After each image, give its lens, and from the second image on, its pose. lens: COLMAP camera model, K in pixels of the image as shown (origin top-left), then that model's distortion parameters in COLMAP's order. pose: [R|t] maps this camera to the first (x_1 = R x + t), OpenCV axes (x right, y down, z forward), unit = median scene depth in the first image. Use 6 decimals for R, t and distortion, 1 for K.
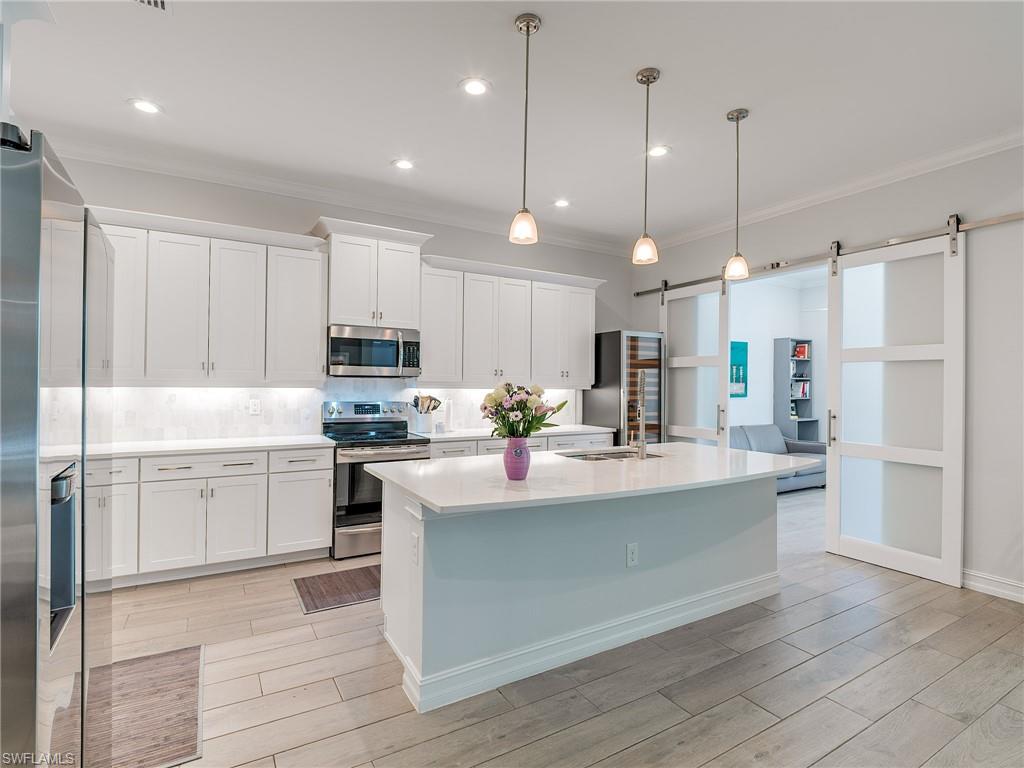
lens RADIAL K [[513.8, 0, 511.3], [0, 513.8, 378.6], [0, 0, 1]] dist [0.015542, -0.022927]
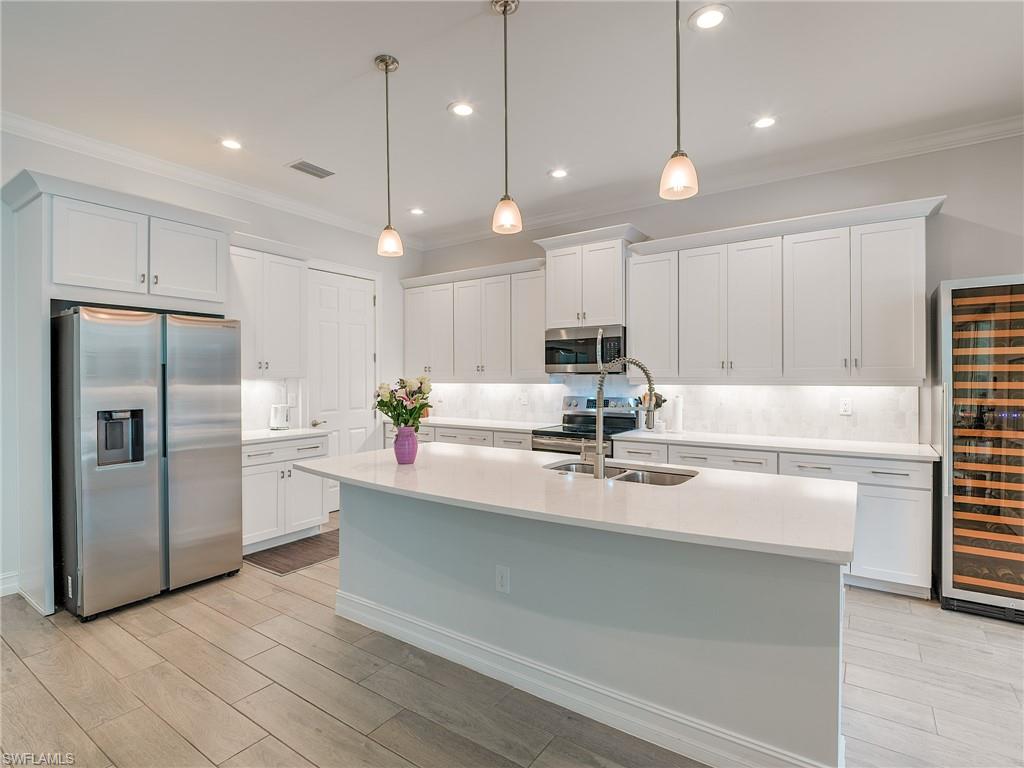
lens RADIAL K [[513.8, 0, 511.3], [0, 513.8, 378.6], [0, 0, 1]] dist [0.015542, -0.022927]
pose [[0.417038, -0.009877, -0.908835, 0.671908], [0.014156, 0.999890, -0.004370, 0.009822], [0.908779, -0.011043, 0.417132, 0.438445]]
